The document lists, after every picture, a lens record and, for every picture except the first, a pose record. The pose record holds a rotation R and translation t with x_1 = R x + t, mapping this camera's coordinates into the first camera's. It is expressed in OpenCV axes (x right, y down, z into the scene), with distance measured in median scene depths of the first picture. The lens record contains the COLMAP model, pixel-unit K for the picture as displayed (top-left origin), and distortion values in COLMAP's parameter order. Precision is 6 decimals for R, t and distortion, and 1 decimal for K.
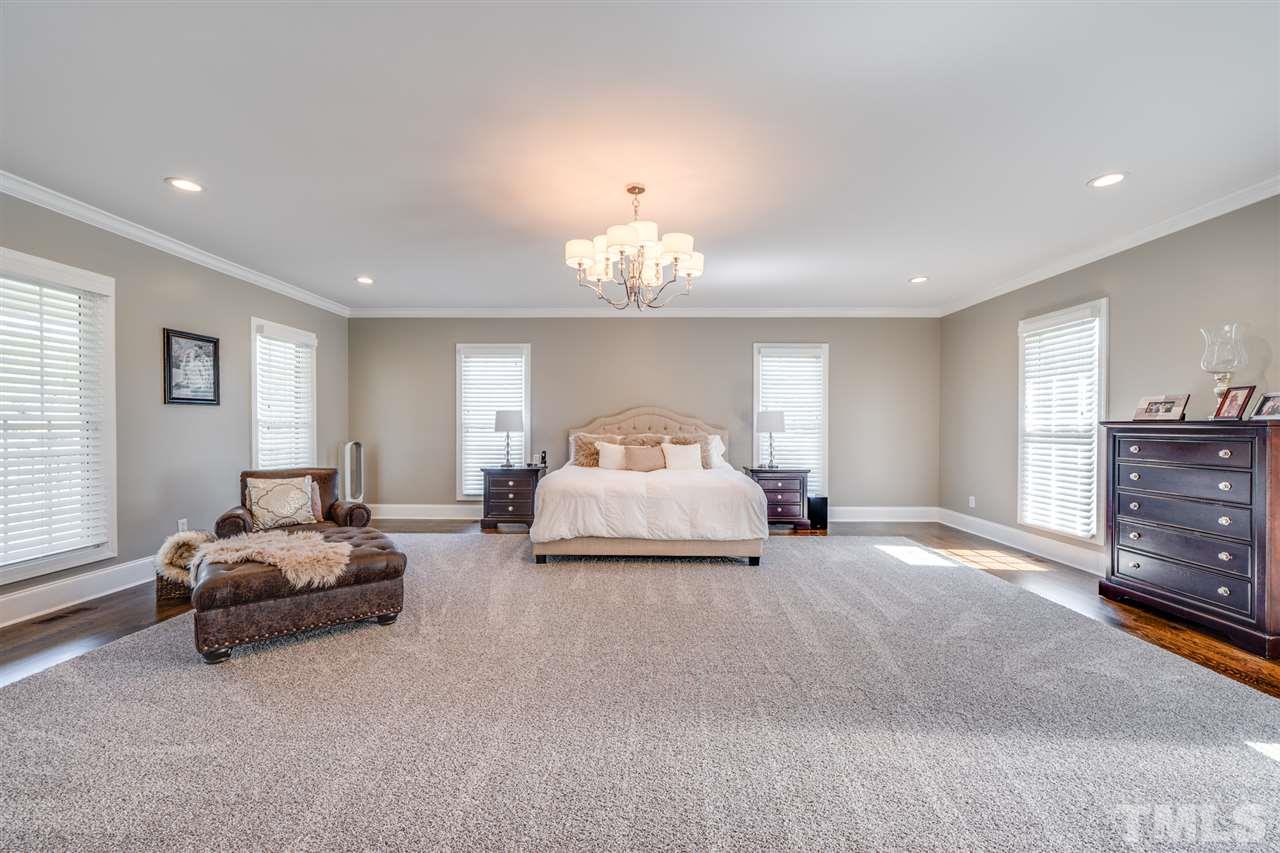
lens RADIAL K [[470.7, 0, 641.4], [0, 470.7, 429.6], [0, 0, 1]] dist [-0.003200, -0.000294]
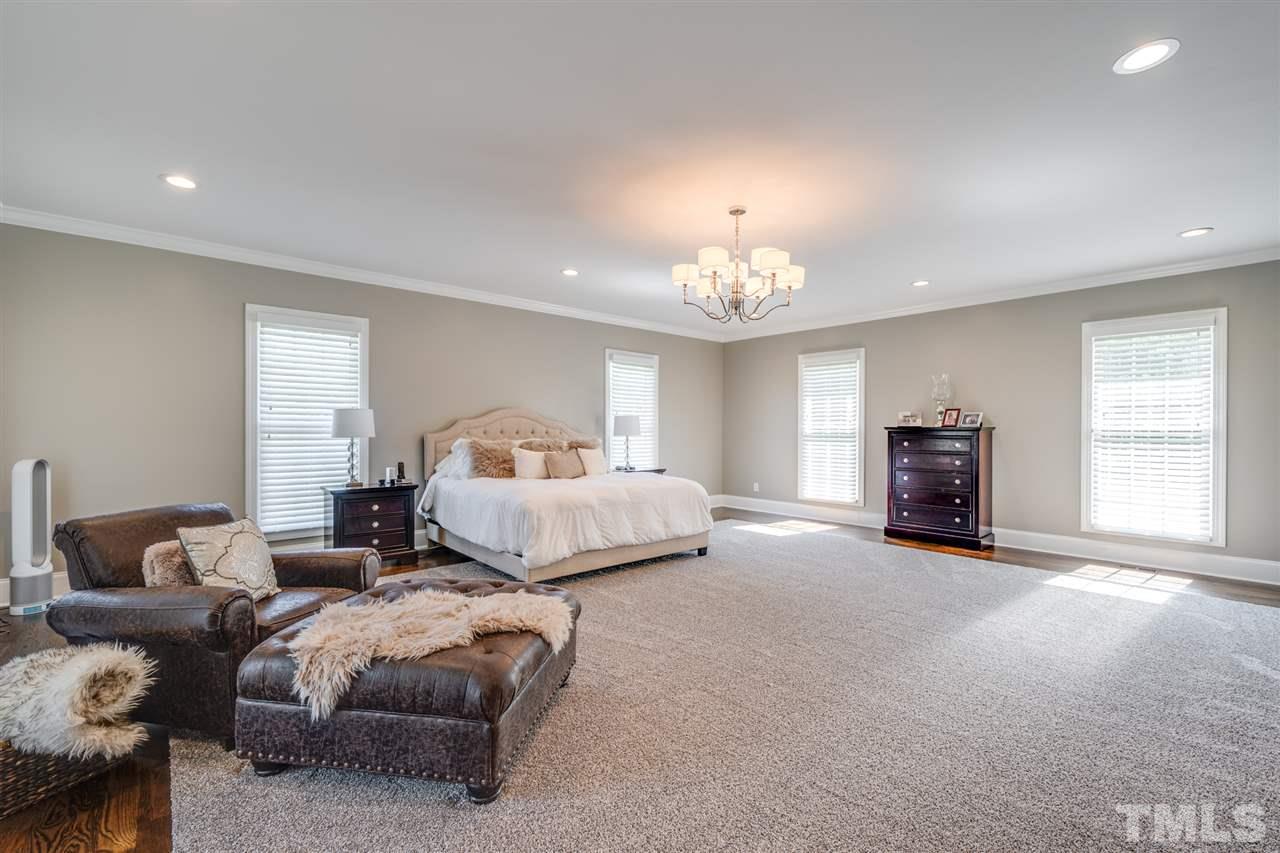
lens RADIAL K [[504.9, 0, 640.0], [0, 504.9, 426.5], [0, 0, 1]] dist [0.000013, 0.000064]
pose [[0.768821, 0.003617, 0.639454, -0.632825], [0.003976, 0.999938, -0.010437, -0.004150], [-0.639452, 0.010566, 0.768759, 0.171721]]
